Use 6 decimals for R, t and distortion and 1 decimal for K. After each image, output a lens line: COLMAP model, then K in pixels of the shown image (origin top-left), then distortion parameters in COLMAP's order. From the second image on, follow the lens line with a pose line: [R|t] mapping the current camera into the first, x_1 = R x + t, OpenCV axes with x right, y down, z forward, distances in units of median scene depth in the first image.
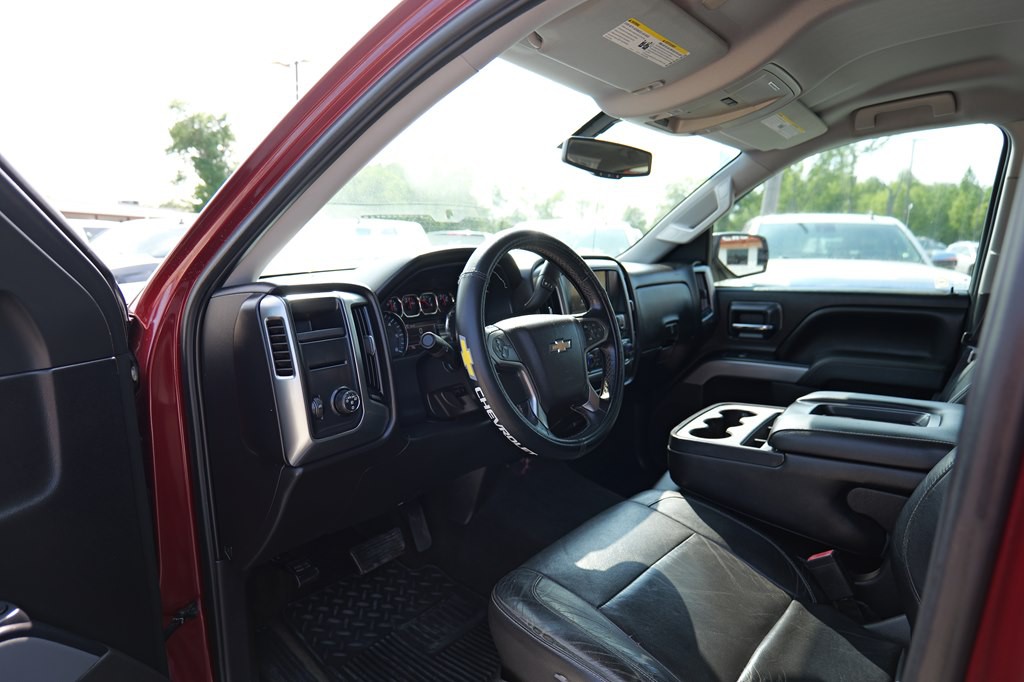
lens RADIAL K [[616.0, 0, 512.0], [0, 616.0, 341.0], [0, 0, 1]] dist [-0.005116, 0.000349]
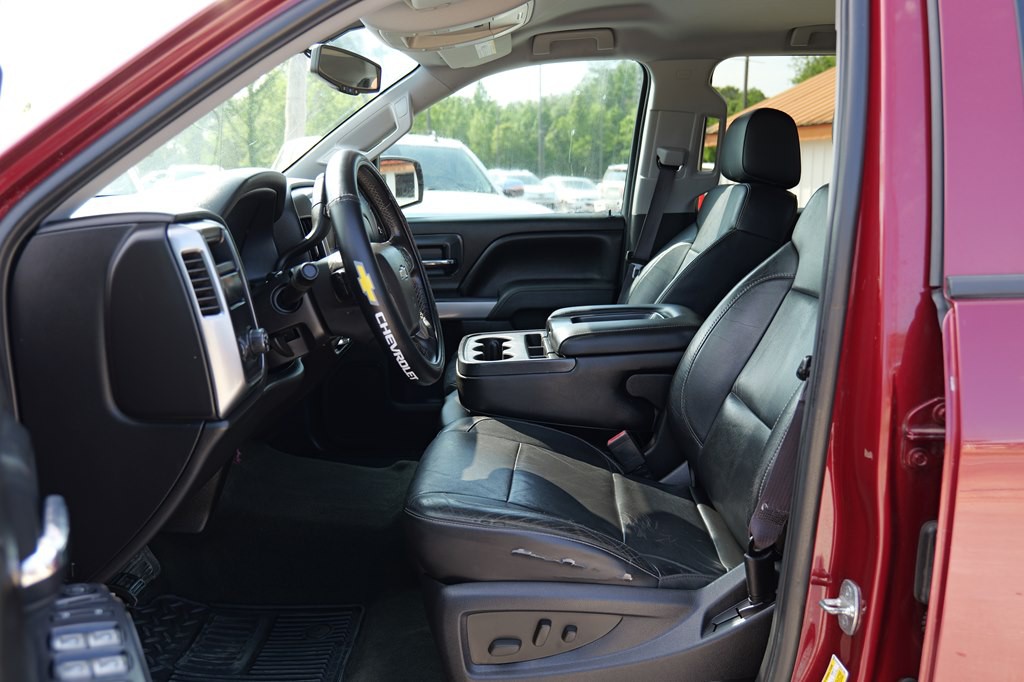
lens RADIAL K [[971.6, 0, 512.0], [0, 971.6, 341.0], [0, 0, 1]] dist [0.010521, 0.007264]
pose [[0.769375, -0.109305, 0.629376, -0.563548], [0.100434, 0.993696, 0.049802, 0.041501], [-0.630852, 0.024895, 0.775503, -0.215172]]
